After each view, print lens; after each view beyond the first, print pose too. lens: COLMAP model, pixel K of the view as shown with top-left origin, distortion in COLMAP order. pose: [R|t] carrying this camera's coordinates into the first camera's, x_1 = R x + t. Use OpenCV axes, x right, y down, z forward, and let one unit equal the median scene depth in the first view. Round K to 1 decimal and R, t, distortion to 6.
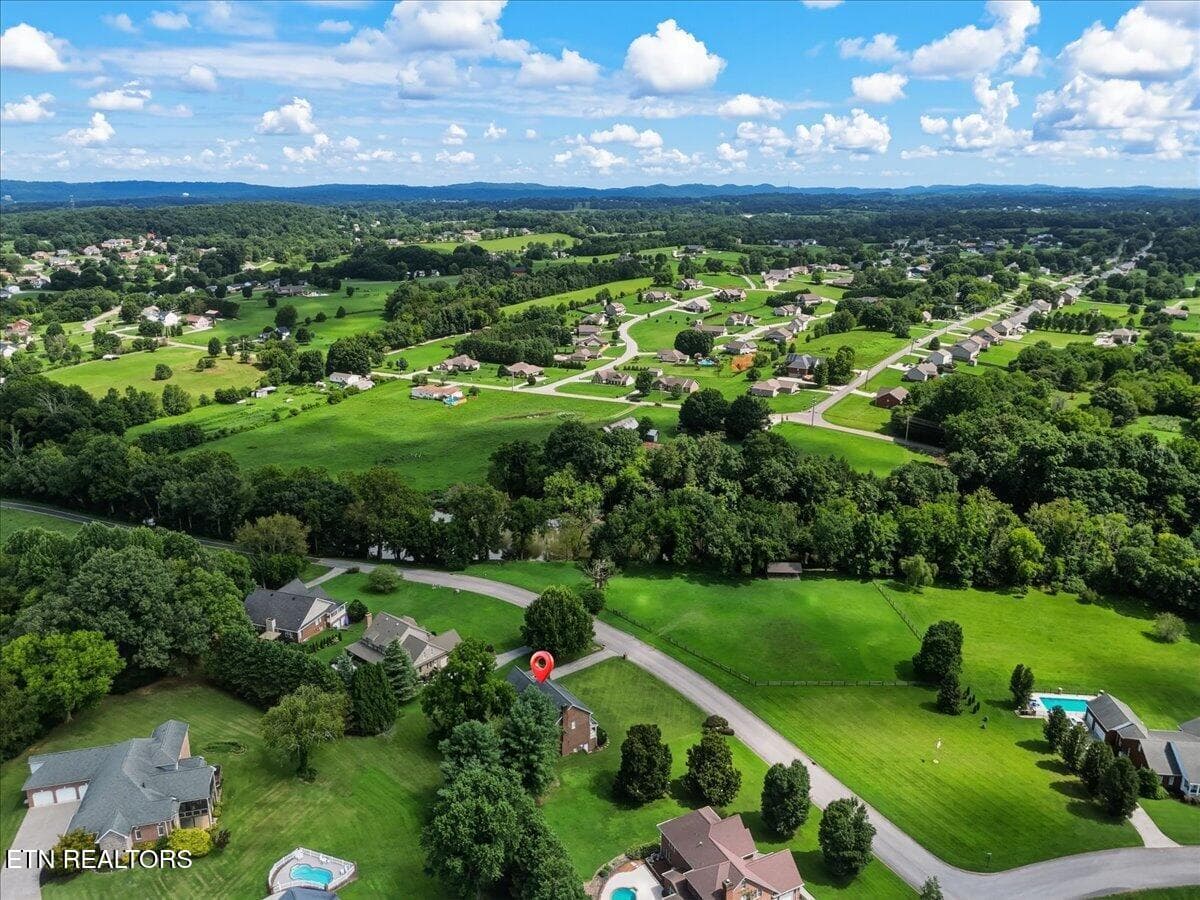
lens RADIAL K [[886.3, 0, 596.2], [0, 886.3, 445.6], [0, 0, 1]] dist [0.069499, -0.072822]
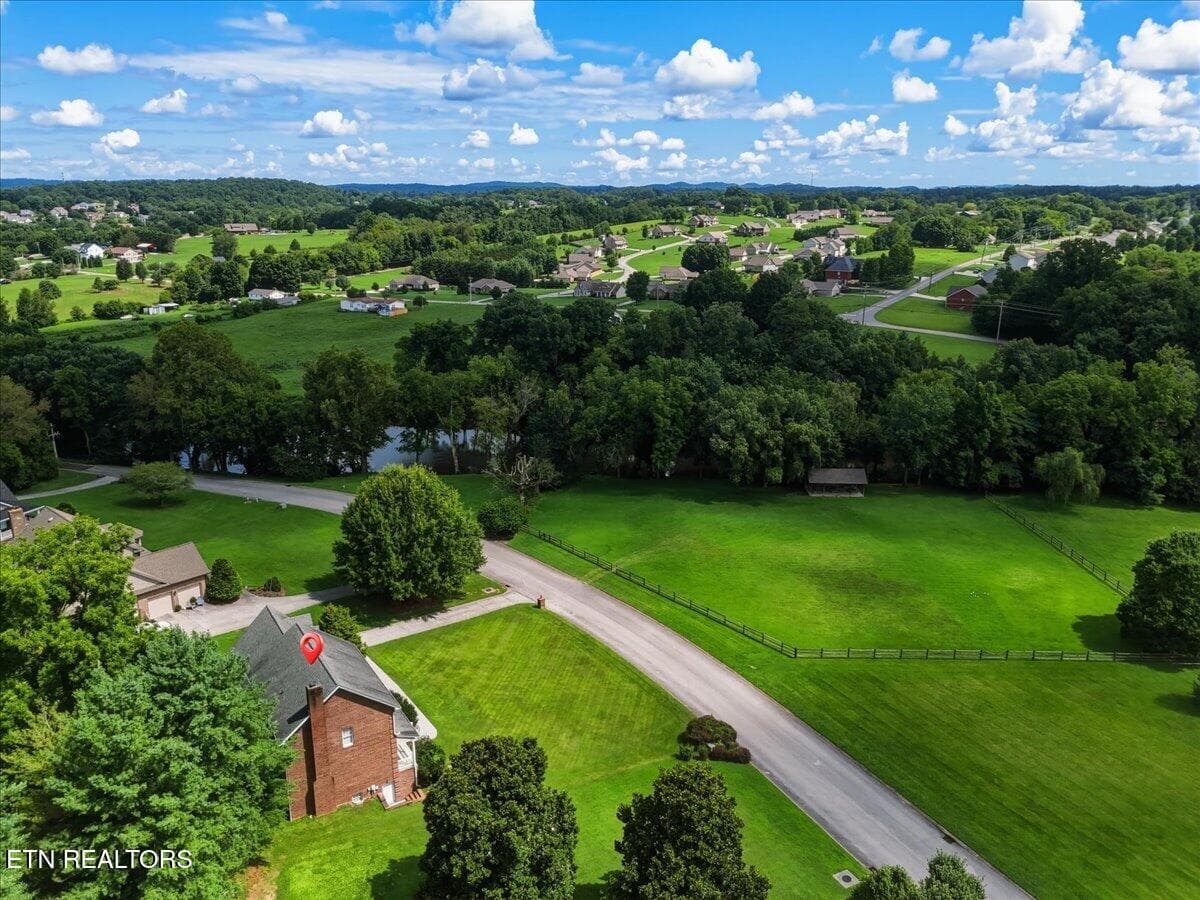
lens RADIAL K [[873.8, 0, 600.0], [0, 873.8, 450.0], [0, 0, 1]] dist [0.032804, -0.001174]
pose [[0.999750, 0.003809, -0.022016, 0.063125], [-0.003966, 0.999967, -0.007074, 0.122481], [0.021989, 0.007160, 0.999733, 0.398336]]
